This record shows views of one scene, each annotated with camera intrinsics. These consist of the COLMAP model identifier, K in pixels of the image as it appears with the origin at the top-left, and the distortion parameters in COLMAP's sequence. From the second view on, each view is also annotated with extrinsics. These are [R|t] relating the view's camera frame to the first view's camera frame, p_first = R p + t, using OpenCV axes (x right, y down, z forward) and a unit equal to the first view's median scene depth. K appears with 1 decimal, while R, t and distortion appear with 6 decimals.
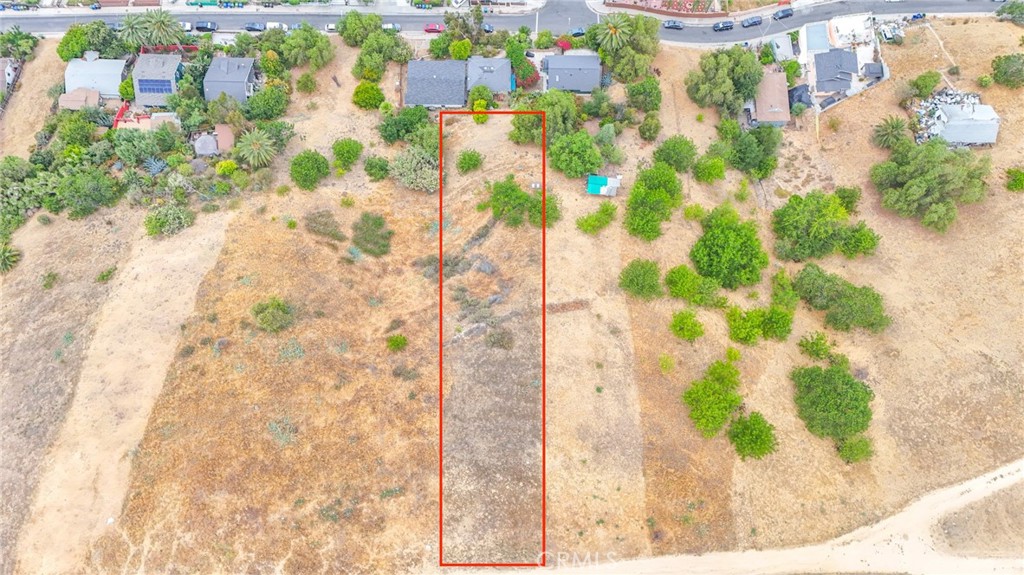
lens RADIAL K [[749.2, 0, 512.0], [0, 749.2, 287.5], [0, 0, 1]] dist [0.051682, -0.058355]
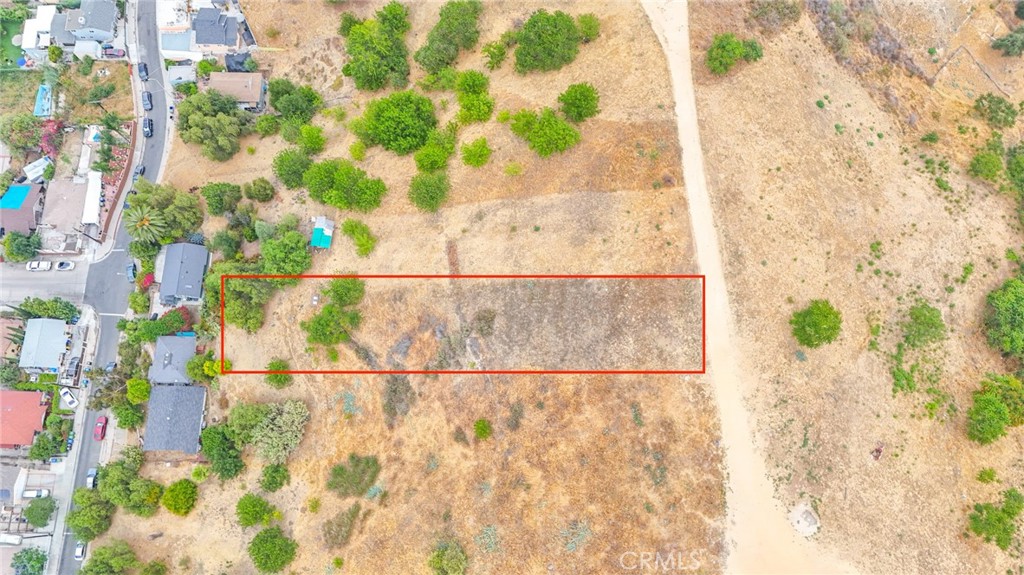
lens RADIAL K [[749.2, 0, 512.0], [0, 749.2, 287.5], [0, 0, 1]] dist [0.051682, -0.058355]
pose [[0.020756, -0.966609, 0.255415, -0.196857], [0.972061, 0.079255, 0.220945, -0.105453], [-0.233810, 0.243693, 0.941247, 0.017973]]
